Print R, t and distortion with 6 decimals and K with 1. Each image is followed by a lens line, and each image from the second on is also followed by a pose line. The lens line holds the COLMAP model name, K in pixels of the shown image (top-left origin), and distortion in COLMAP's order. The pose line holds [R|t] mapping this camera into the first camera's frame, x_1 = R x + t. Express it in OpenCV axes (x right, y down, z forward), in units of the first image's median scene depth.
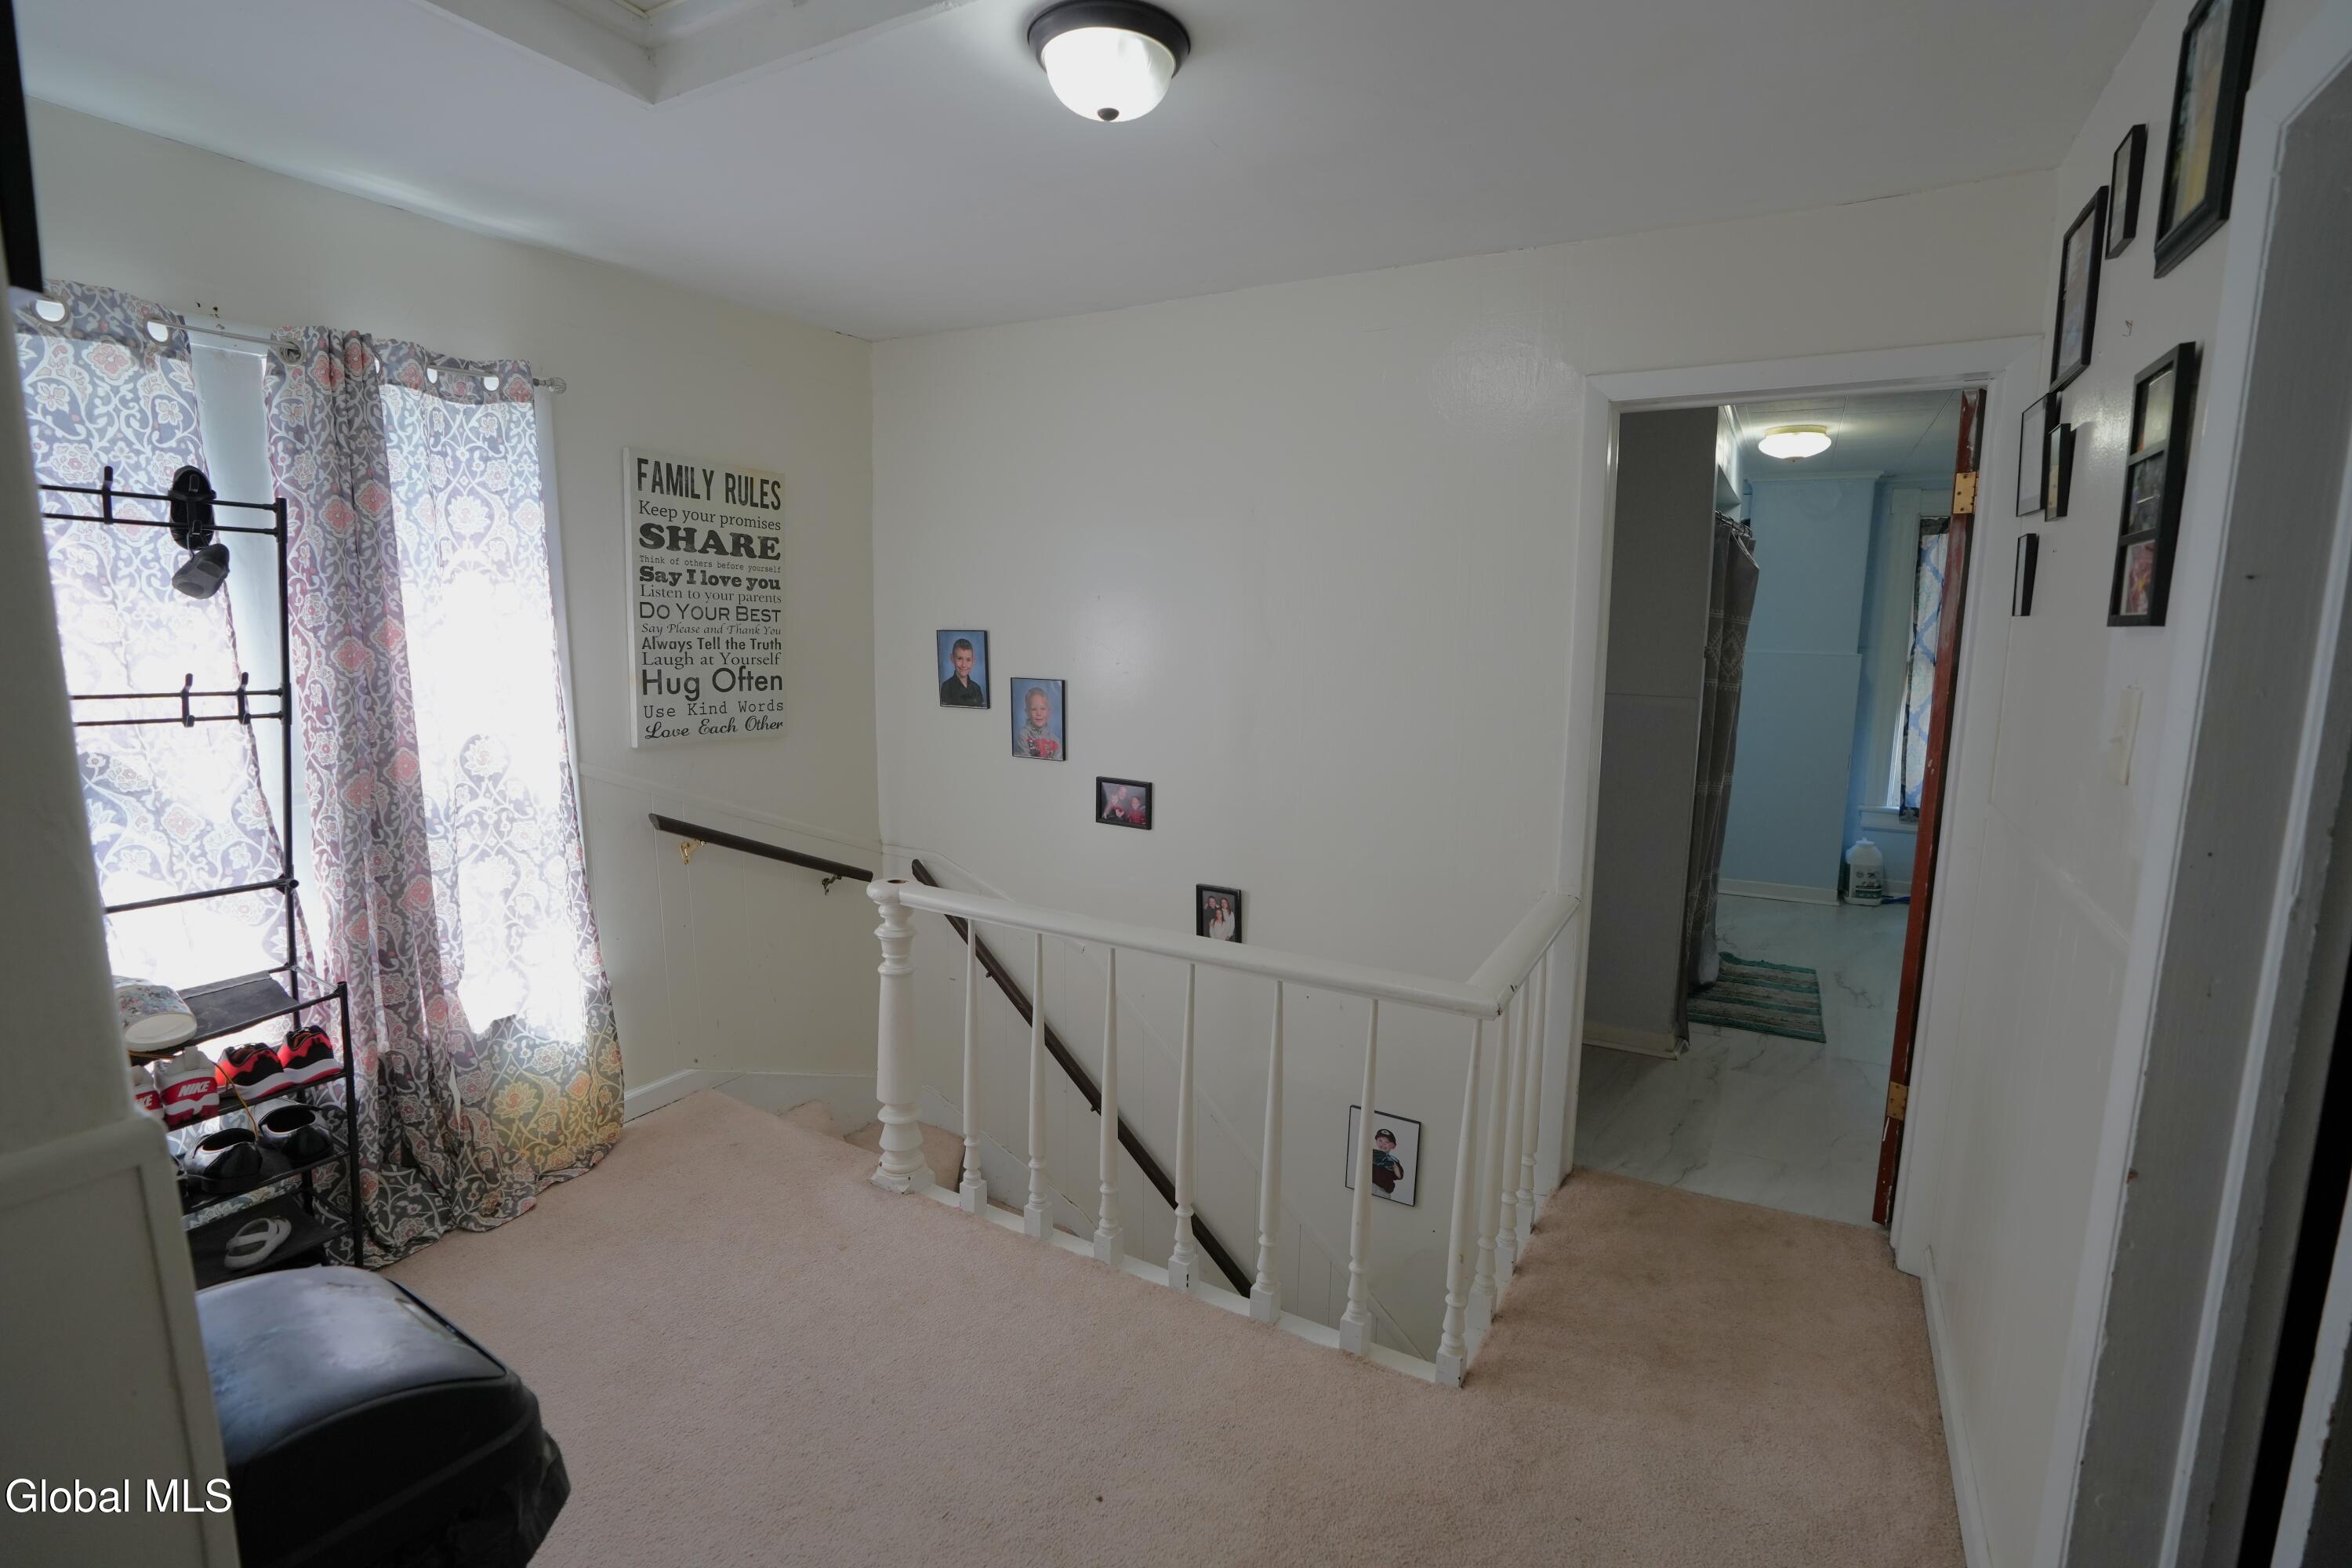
lens RADIAL K [[1074.2, 0, 1182.2], [0, 1074.2, 773.4], [0, 0, 1]] dist [-0.034783, 0.003765]
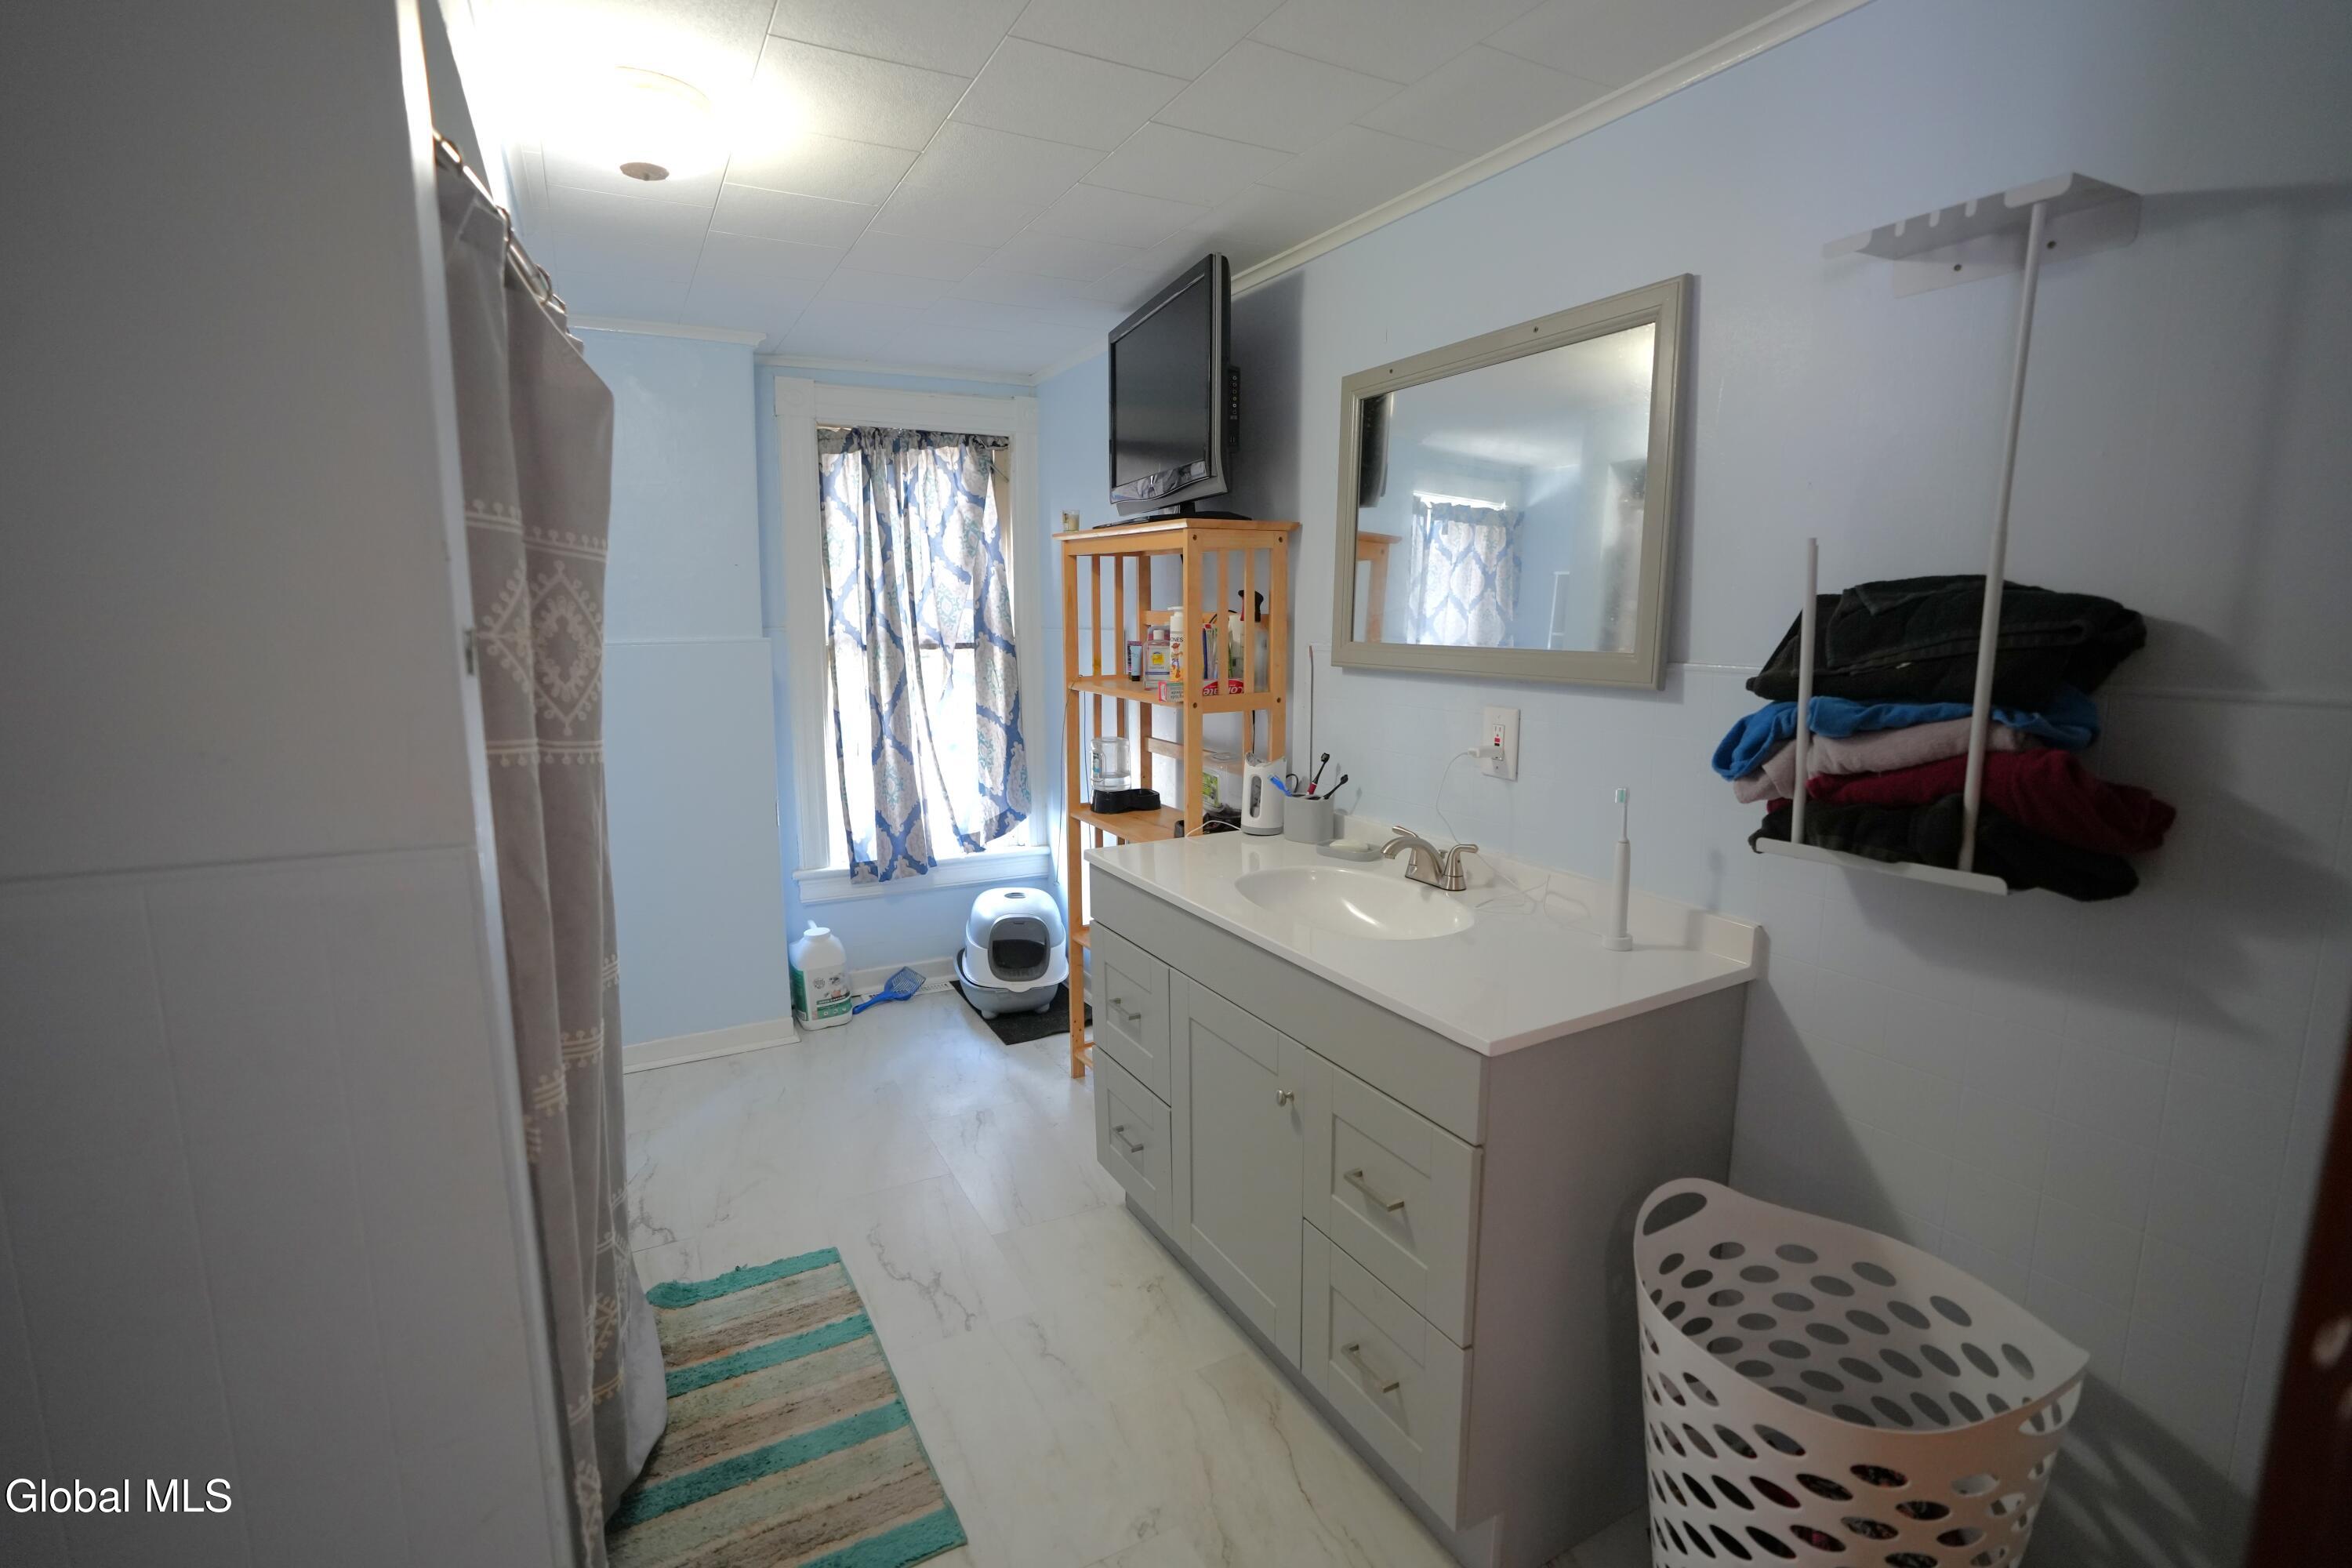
lens RADIAL K [[1074.2, 0, 1185.6], [0, 1074.2, 778.9], [0, 0, 1]] dist [-0.034783, 0.003765]
pose [[0.524412, -0.144345, 0.839141, 0.265906], [0.133266, 0.987294, 0.086546, -0.060774], [-0.840971, 0.066443, 0.536985, 0.526726]]
